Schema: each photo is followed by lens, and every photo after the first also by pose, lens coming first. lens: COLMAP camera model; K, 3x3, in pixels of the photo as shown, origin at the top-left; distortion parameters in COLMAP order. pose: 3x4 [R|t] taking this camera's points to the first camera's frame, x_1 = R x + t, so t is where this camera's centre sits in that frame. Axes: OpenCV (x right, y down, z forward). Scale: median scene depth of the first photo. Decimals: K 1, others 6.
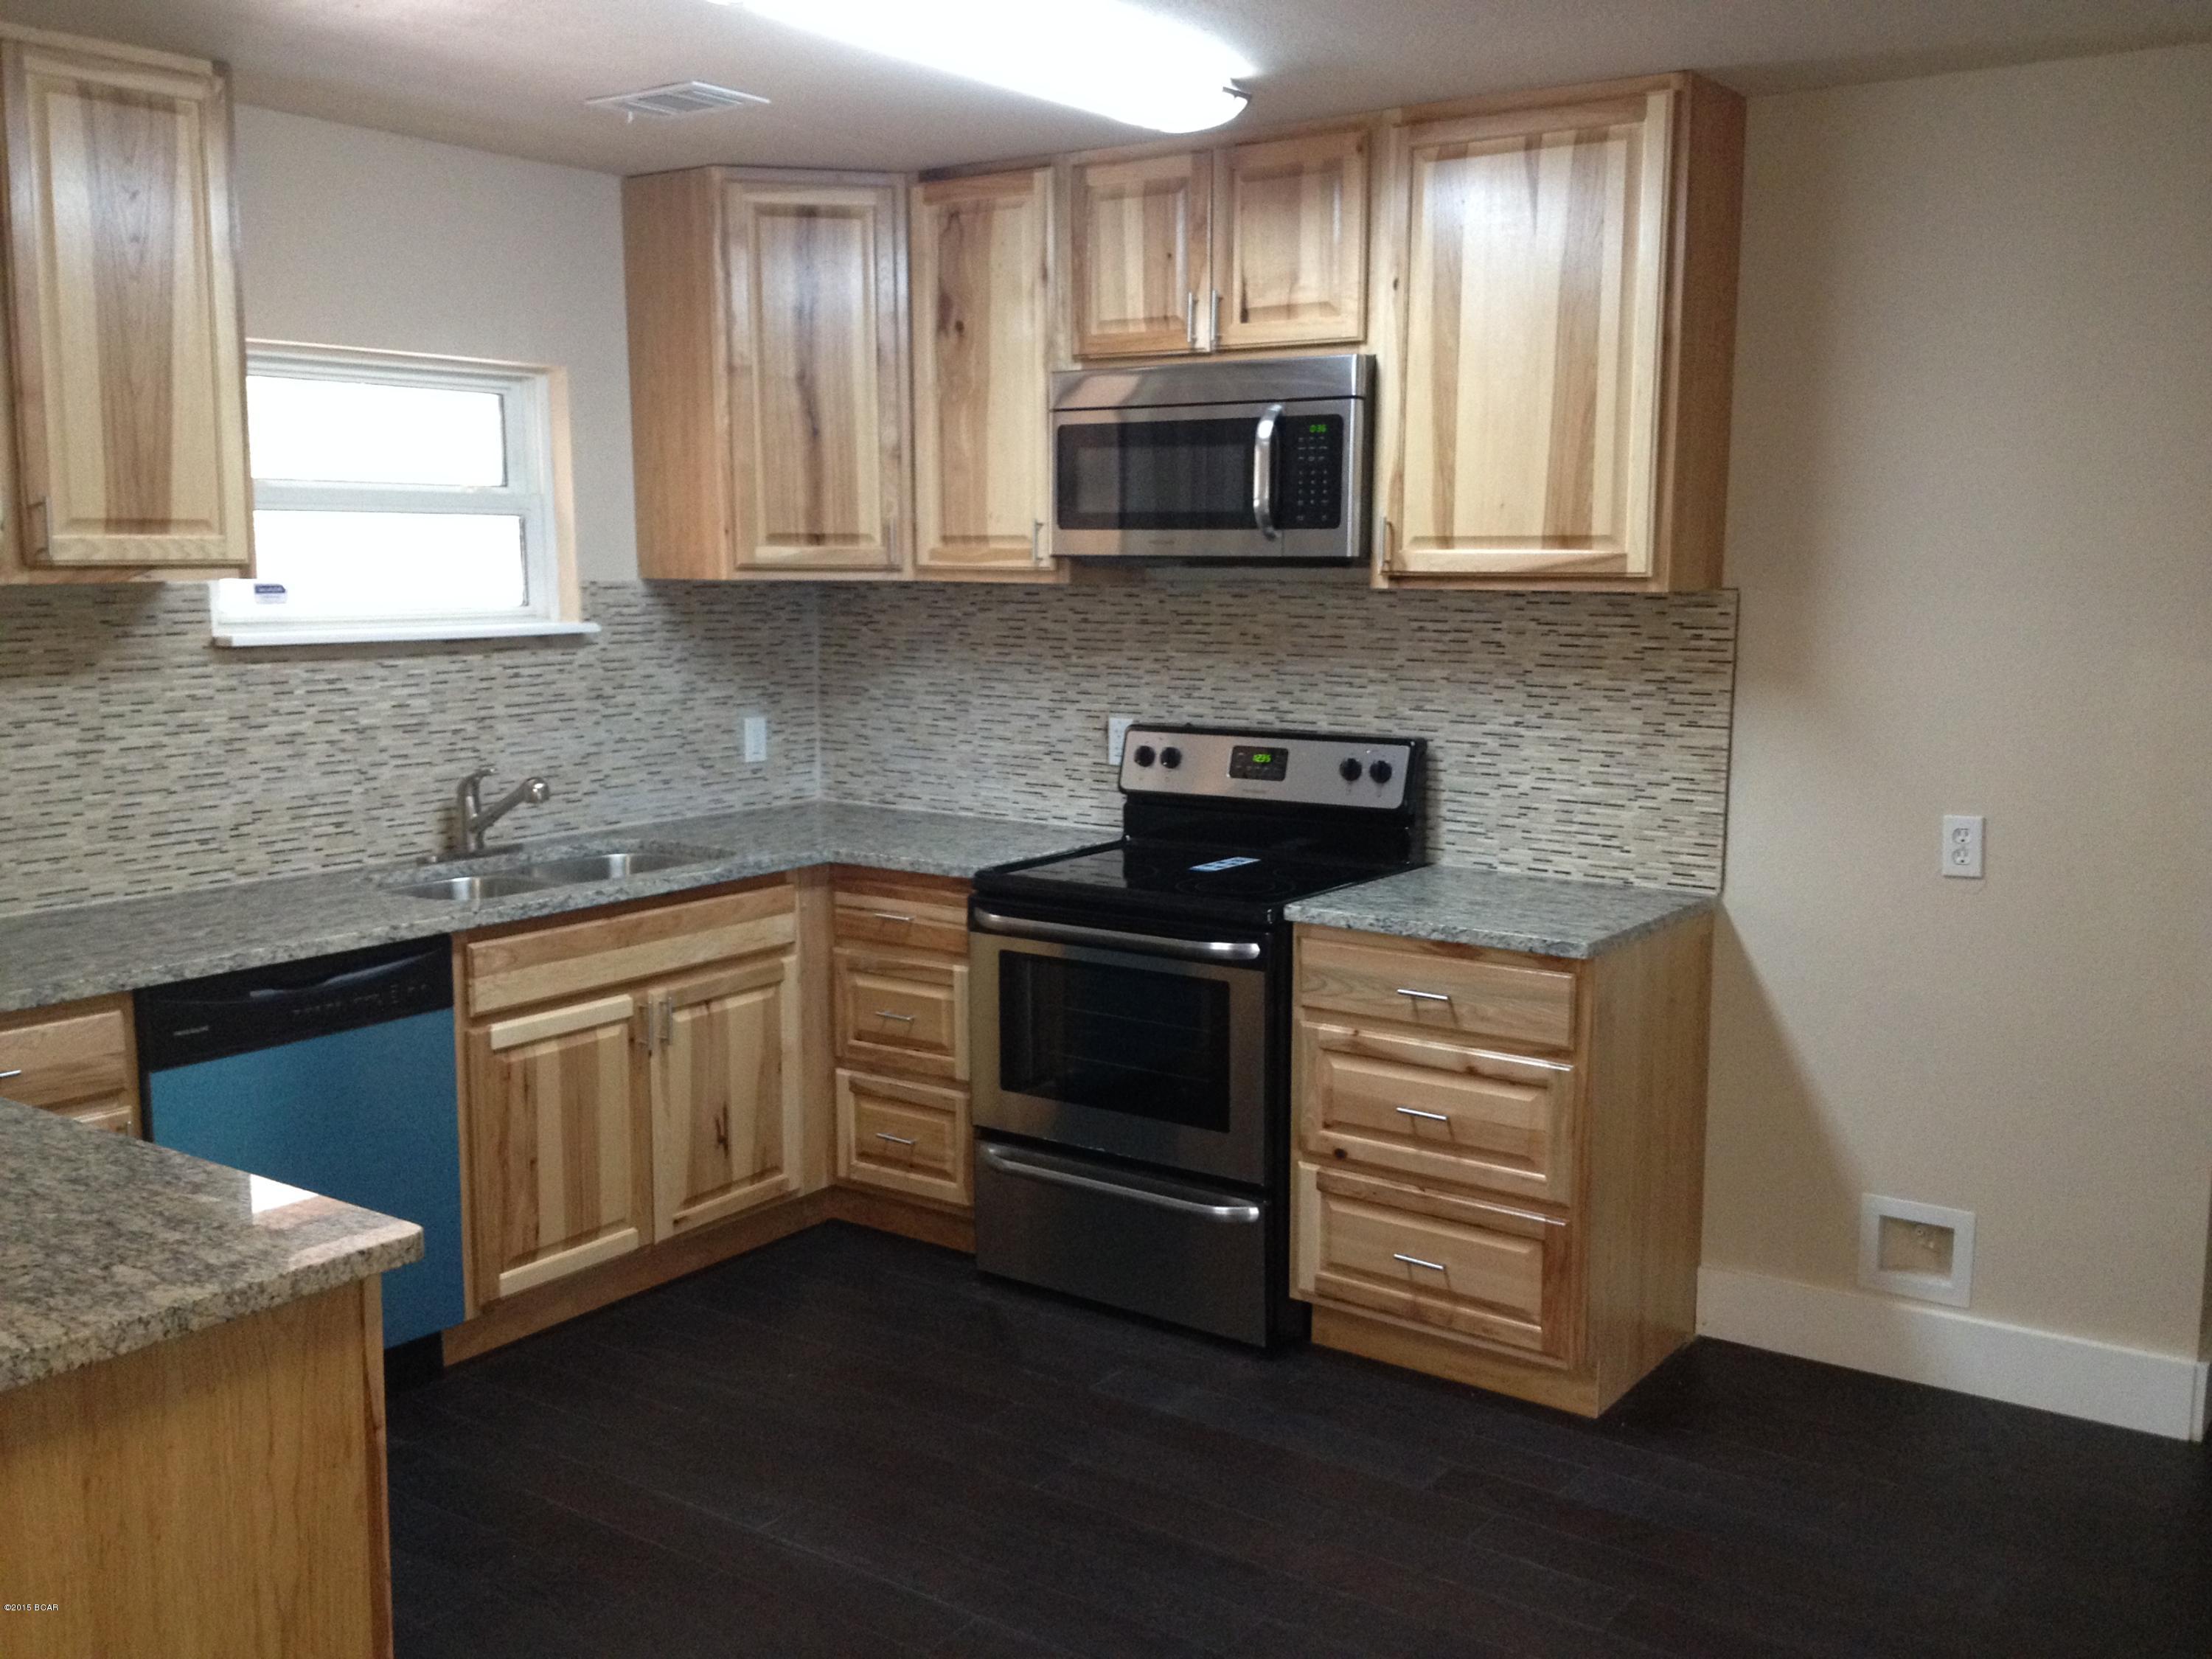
lens RADIAL K [[2072.2, 0, 1102.4], [0, 2072.2, 835.1], [0, 0, 1]] dist [0.205255, -0.496866]
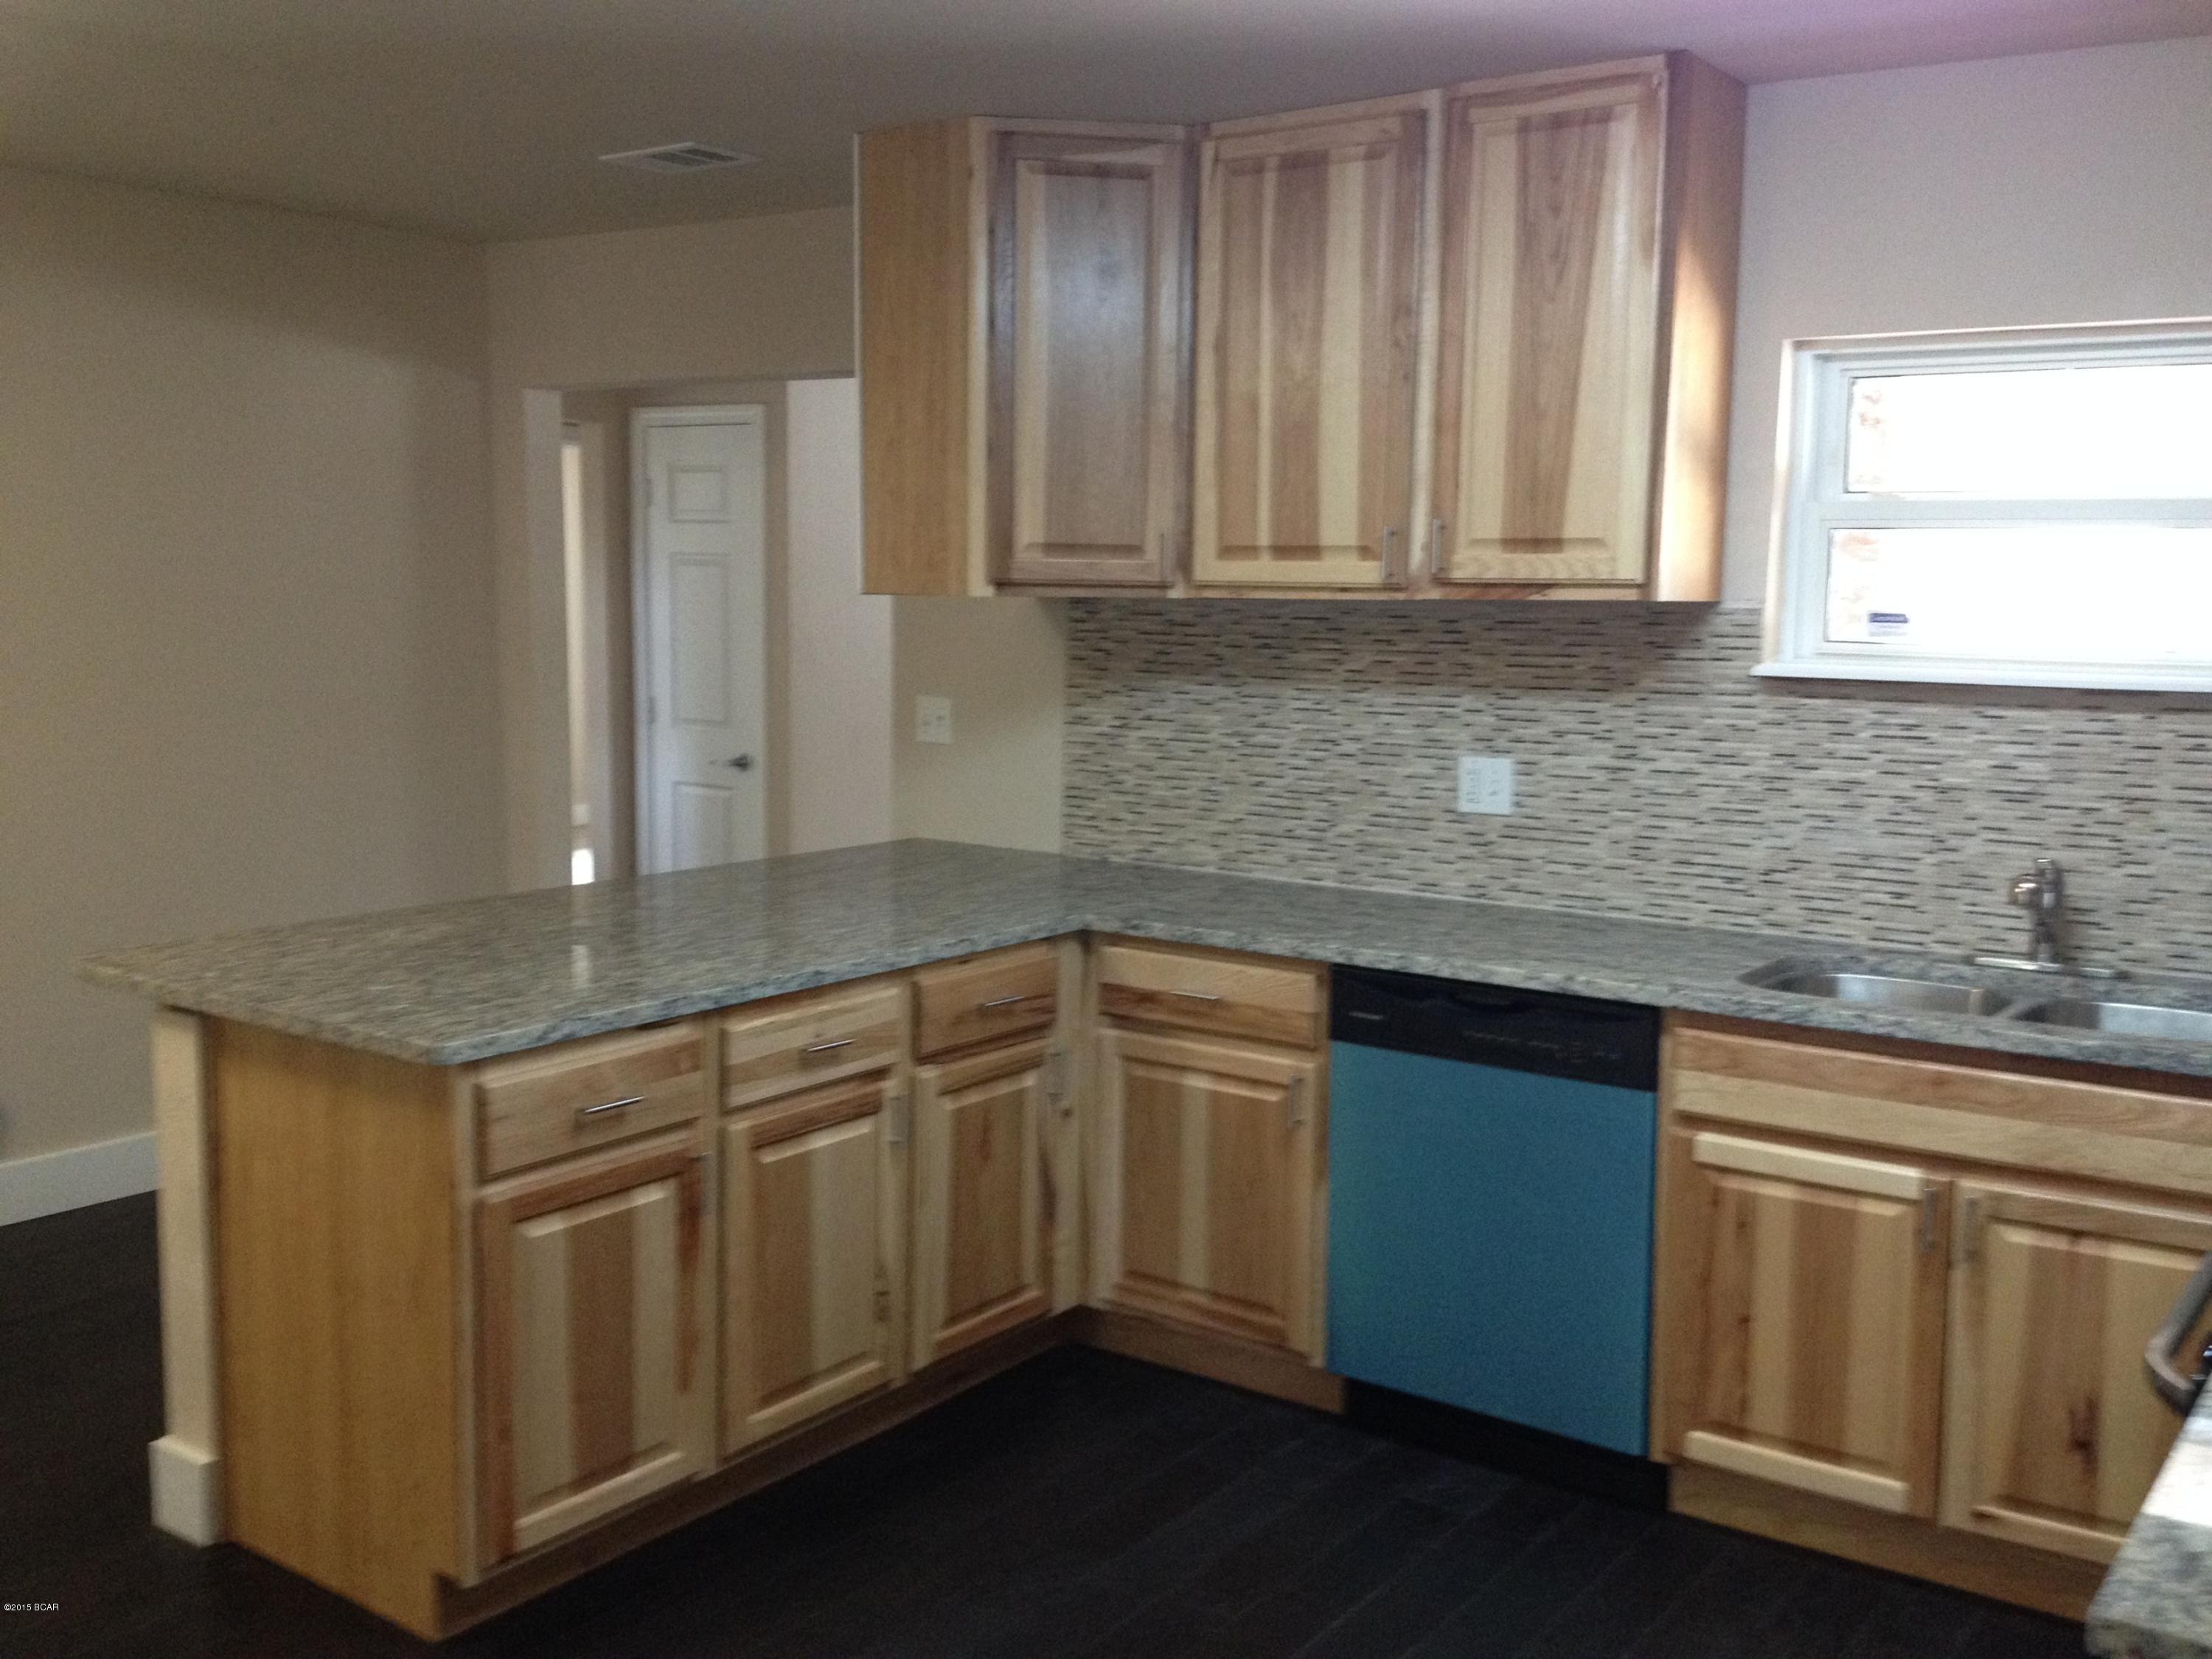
lens RADIAL K [[2072.2, 0, 1102.4], [0, 2072.2, 835.1], [0, 0, 1]] dist [0.205255, -0.496866]
pose [[-0.002122, 0.118835, -0.992912, 0.496840], [-0.152301, 0.981292, 0.117770, -0.082829], [0.988332, 0.151472, 0.016016, 0.688265]]
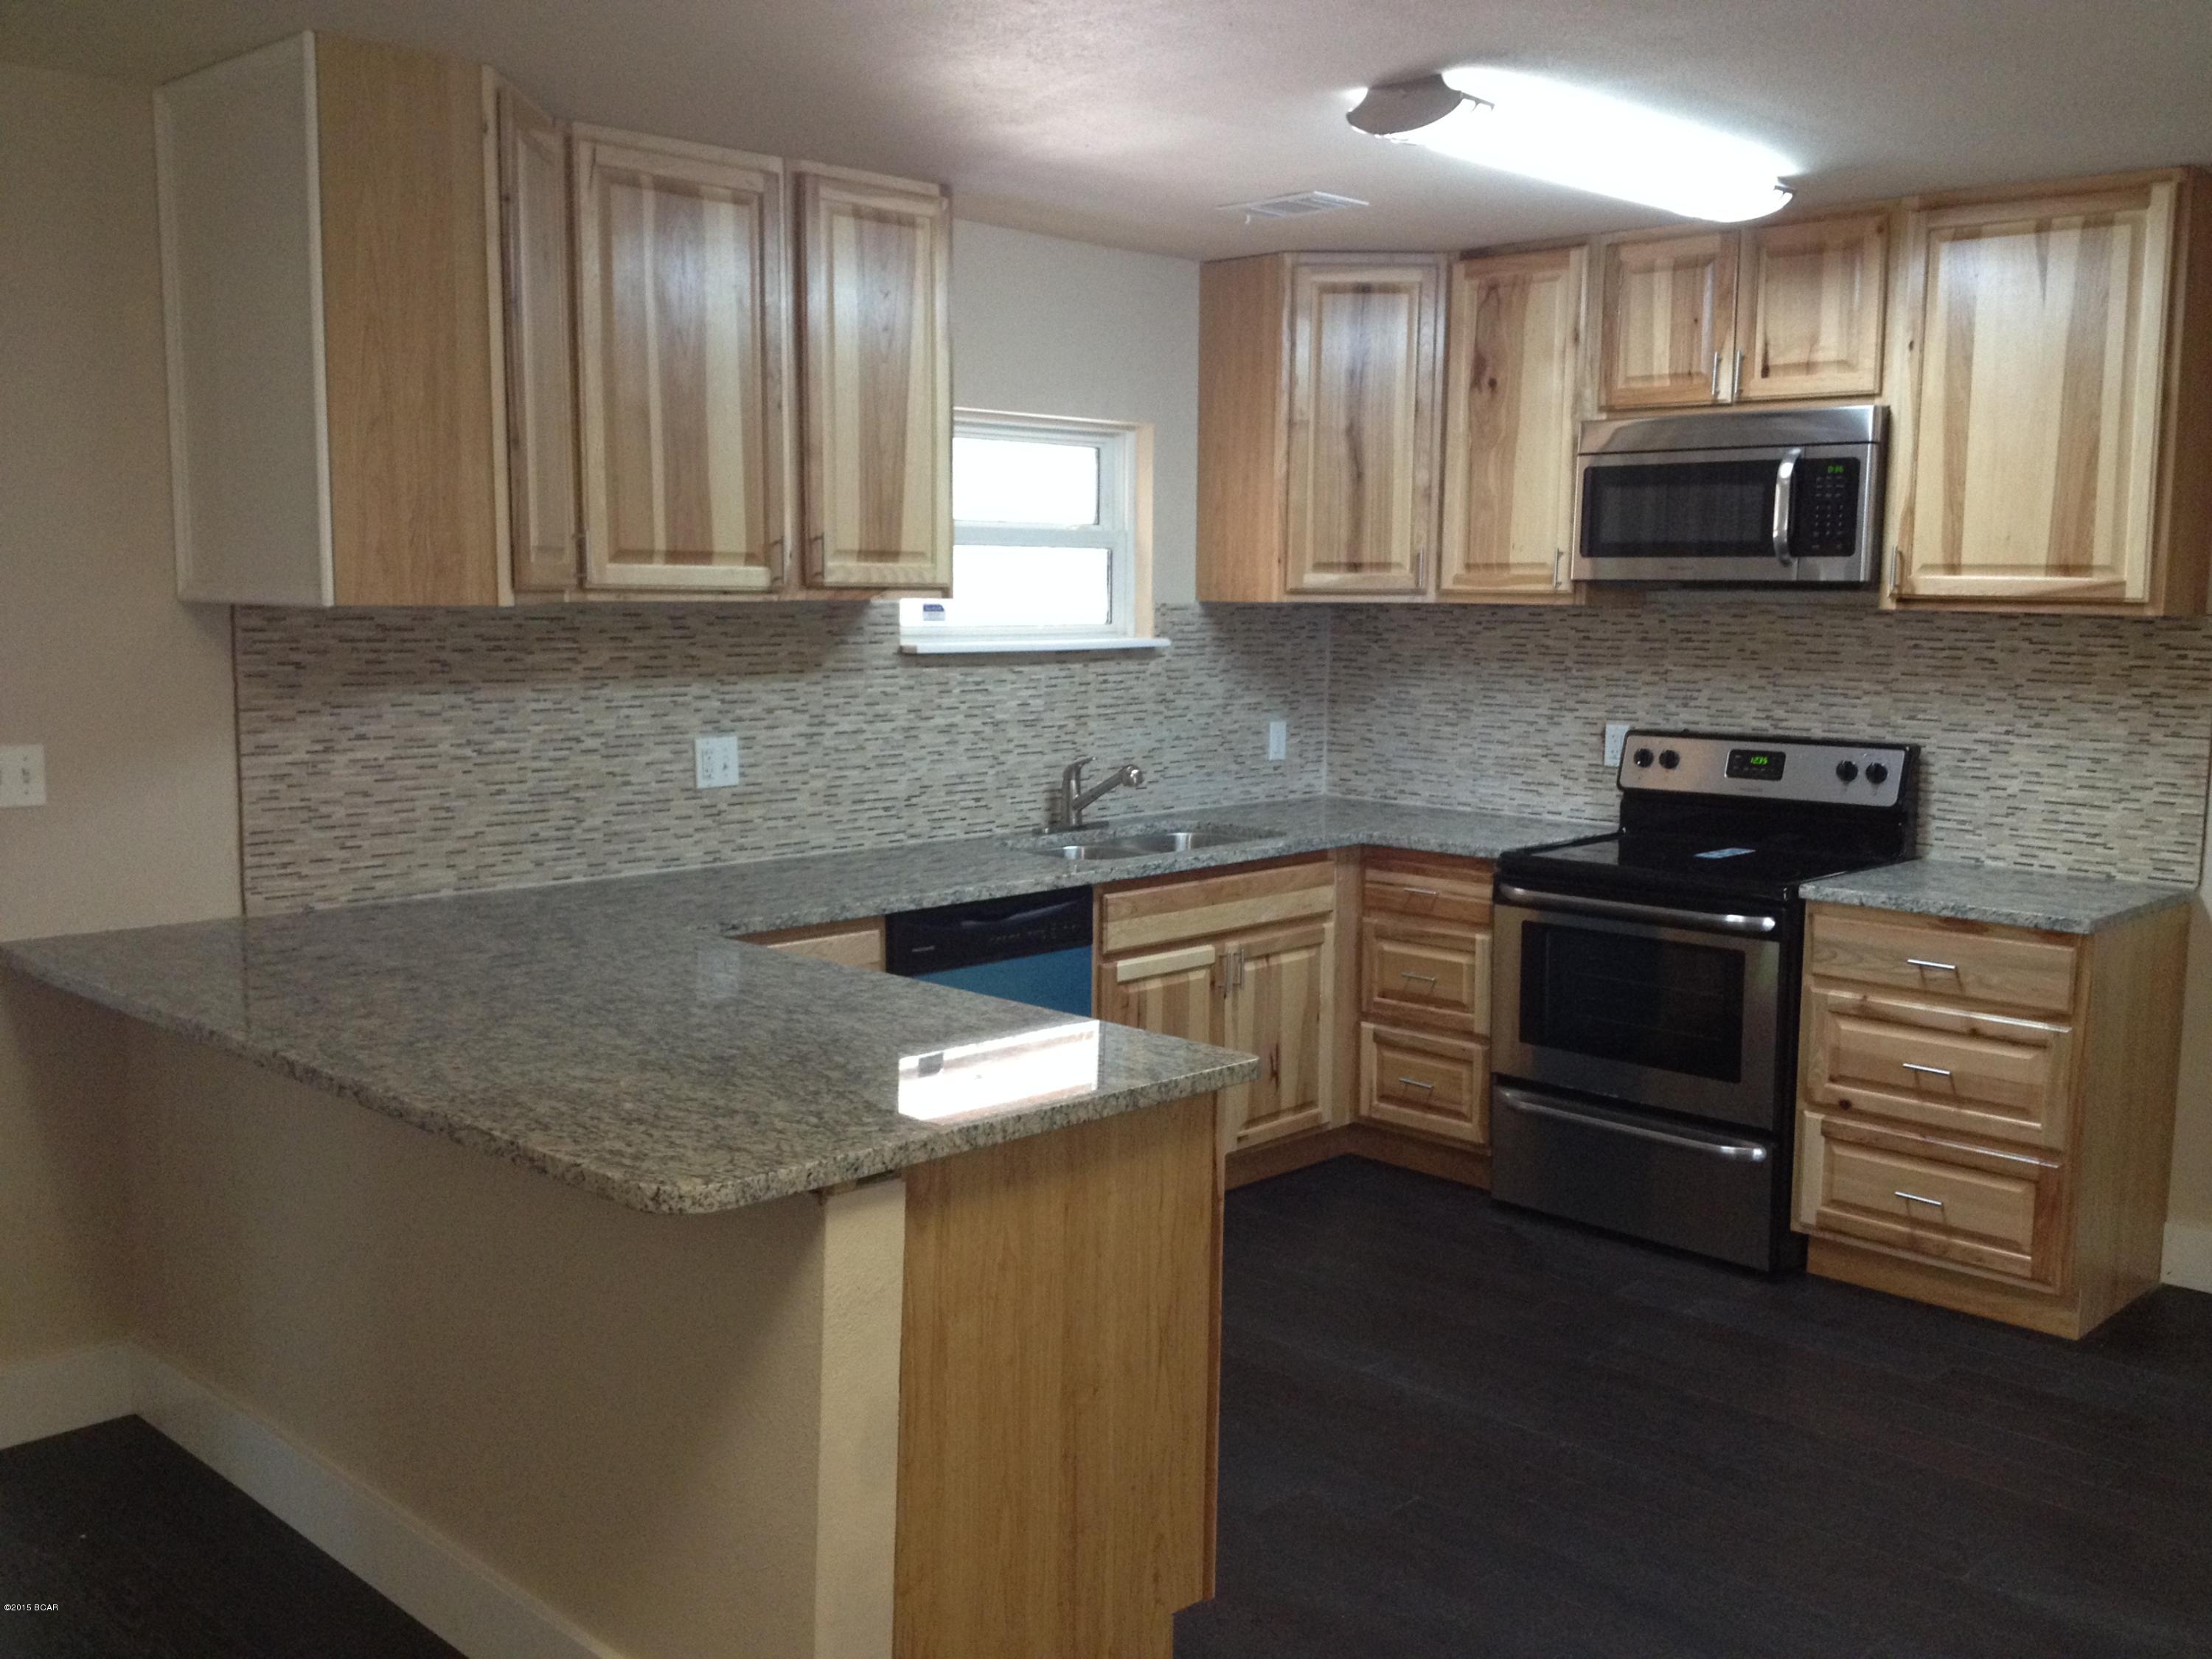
lens RADIAL K [[2072.2, 0, 1102.4], [0, 2072.2, 835.1], [0, 0, 1]] dist [0.205255, -0.496866]
pose [[0.988338, 0.025384, -0.150148, -0.111071], [-0.027573, 0.999541, -0.012513, 0.029770], [0.149761, 0.016507, 0.988584, -0.192106]]
